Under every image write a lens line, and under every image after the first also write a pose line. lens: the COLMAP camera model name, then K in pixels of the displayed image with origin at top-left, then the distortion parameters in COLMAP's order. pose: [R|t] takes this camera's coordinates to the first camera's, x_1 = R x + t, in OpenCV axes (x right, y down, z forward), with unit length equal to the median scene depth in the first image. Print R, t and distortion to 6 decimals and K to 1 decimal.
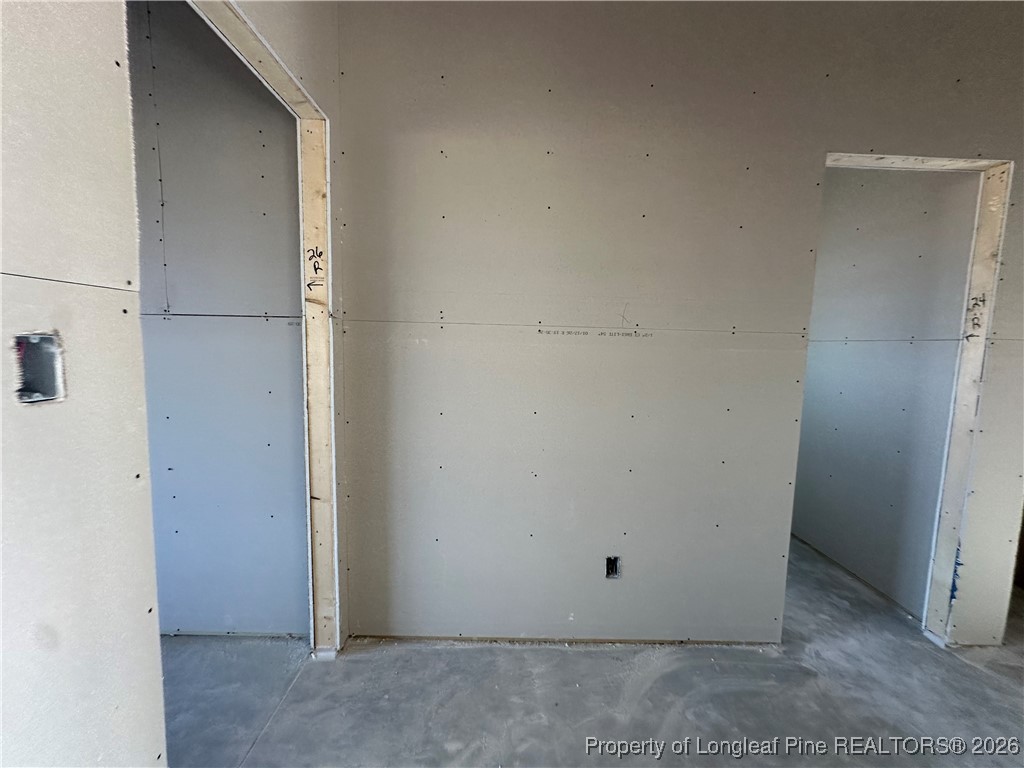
lens RADIAL K [[408.8, 0, 511.5], [0, 408.8, 382.9], [0, 0, 1]] dist [-0.005031, 0.001281]
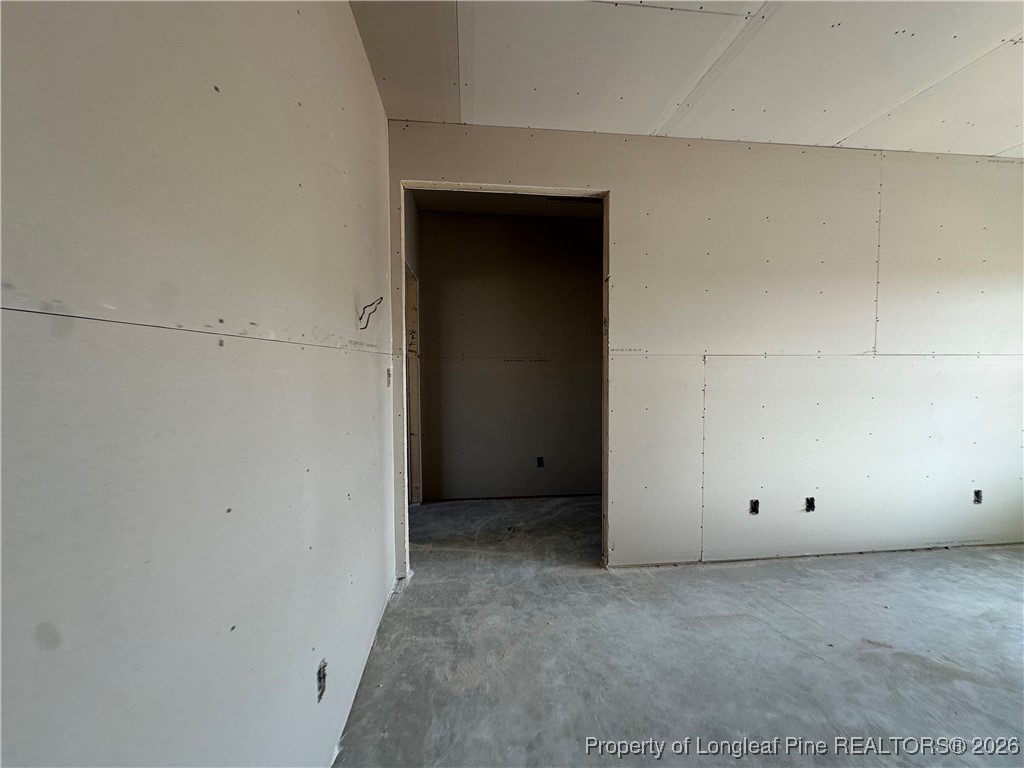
lens RADIAL K [[408.8, 0, 512.0], [0, 408.8, 382.0], [0, 0, 1]] dist [-0.005031, 0.001281]
pose [[0.996006, -0.033558, 0.082736, -0.091132], [0.037682, 0.998097, -0.048800, 0.118738], [-0.080941, 0.051723, 0.995376, -1.386899]]
